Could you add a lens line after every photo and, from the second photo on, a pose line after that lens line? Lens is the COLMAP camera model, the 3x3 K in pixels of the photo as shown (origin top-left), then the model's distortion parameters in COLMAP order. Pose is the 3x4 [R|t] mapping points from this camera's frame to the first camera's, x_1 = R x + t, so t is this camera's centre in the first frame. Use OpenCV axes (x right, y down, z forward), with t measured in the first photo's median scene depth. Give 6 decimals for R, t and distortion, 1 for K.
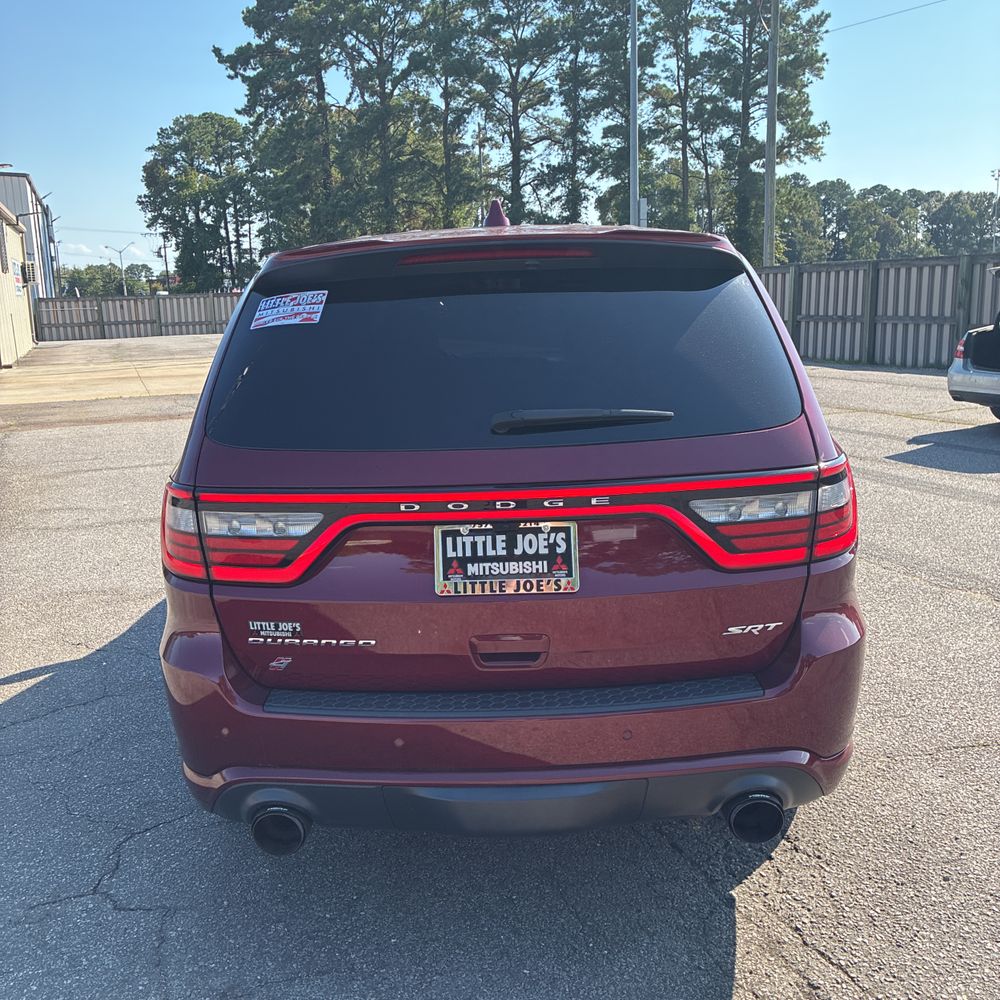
lens RADIAL K [[1023.6, 0, 503.6], [0, 1023.6, 501.4], [0, 0, 1]] dist [0.015689, 0.000000]
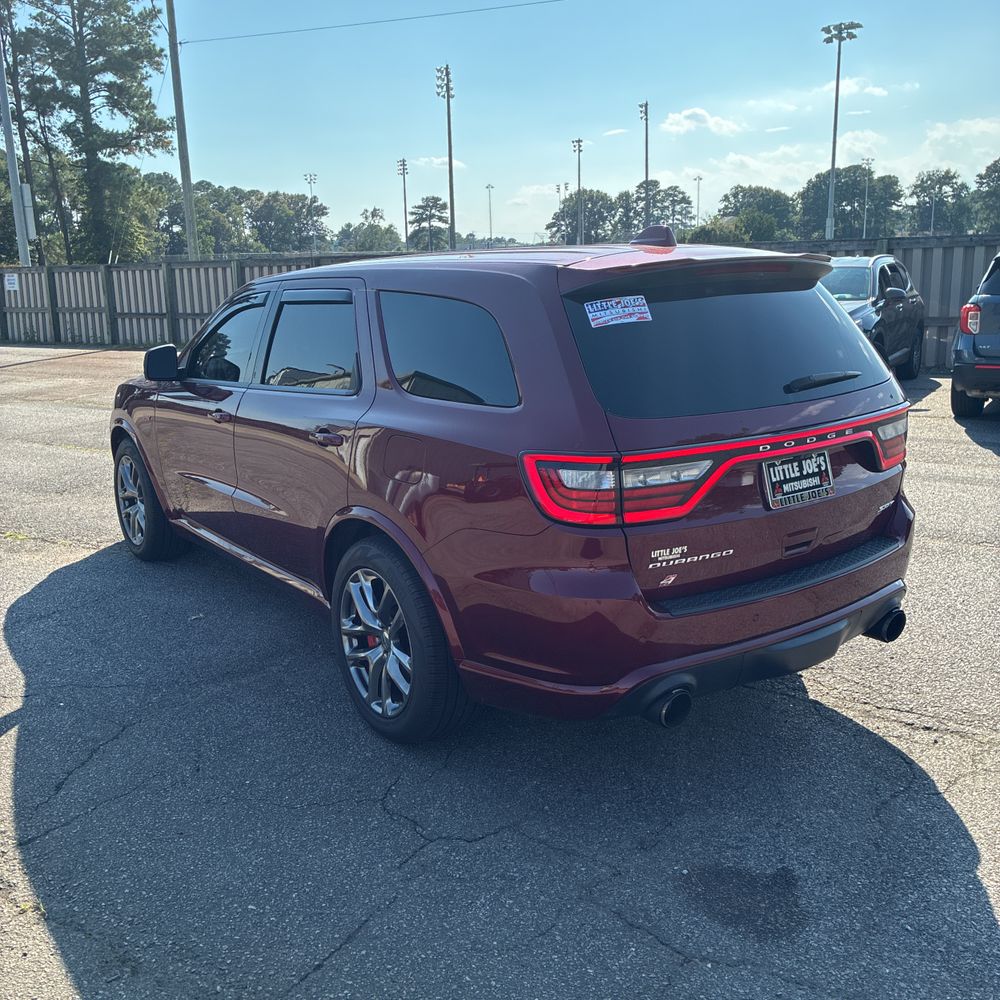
lens RADIAL K [[1023.6, 0, 499.4], [0, 1023.6, 495.1], [0, 0, 1]] dist [0.015689, 0.000000]
pose [[0.801596, -0.121156, 0.585461, -0.065054], [0.120191, 0.991916, 0.040707, -0.001694], [-0.585660, 0.037737, 0.809678, 0.003474]]
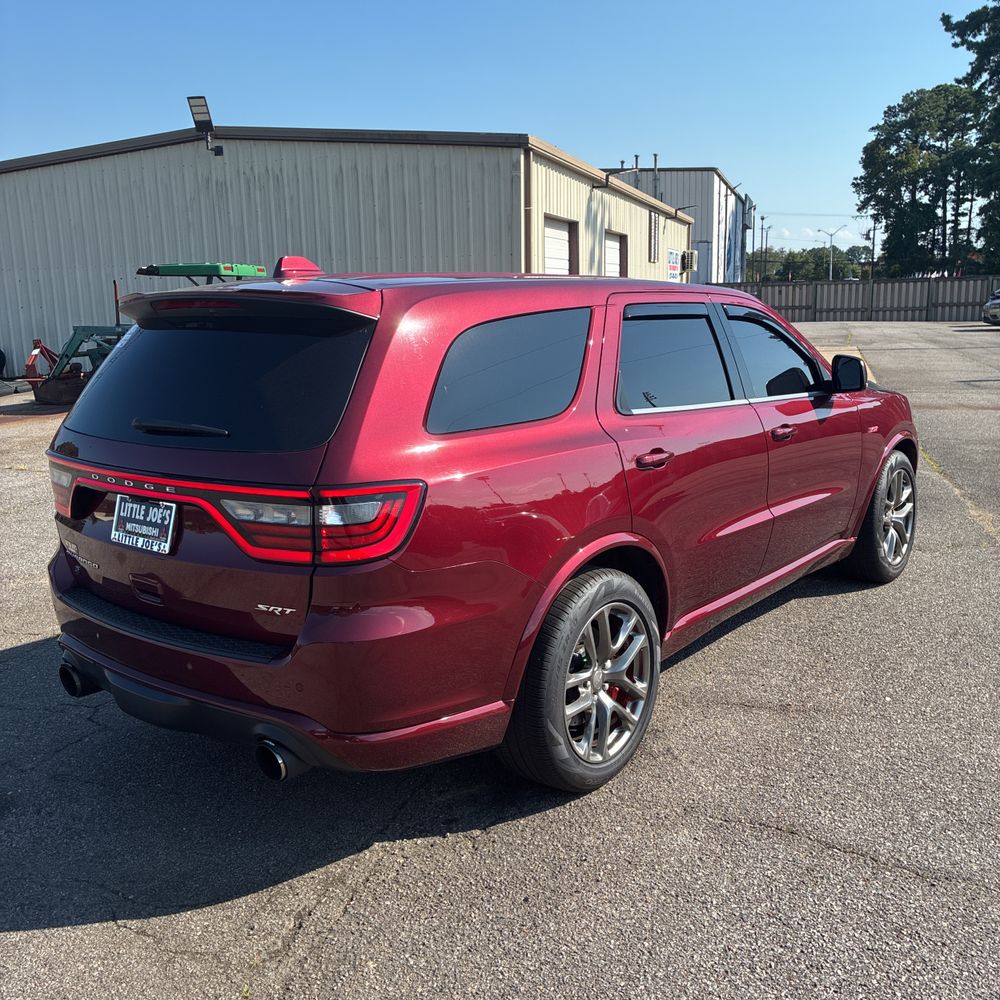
lens RADIAL K [[1023.6, 0, 489.9], [0, 1023.6, 514.4], [0, 0, 1]] dist [0.015689, 0.000000]
pose [[0.790853, 0.144785, -0.594633, 0.065334], [-0.128272, 0.989247, 0.070268, -0.006189], [0.598412, 0.020703, 0.800921, 0.008658]]
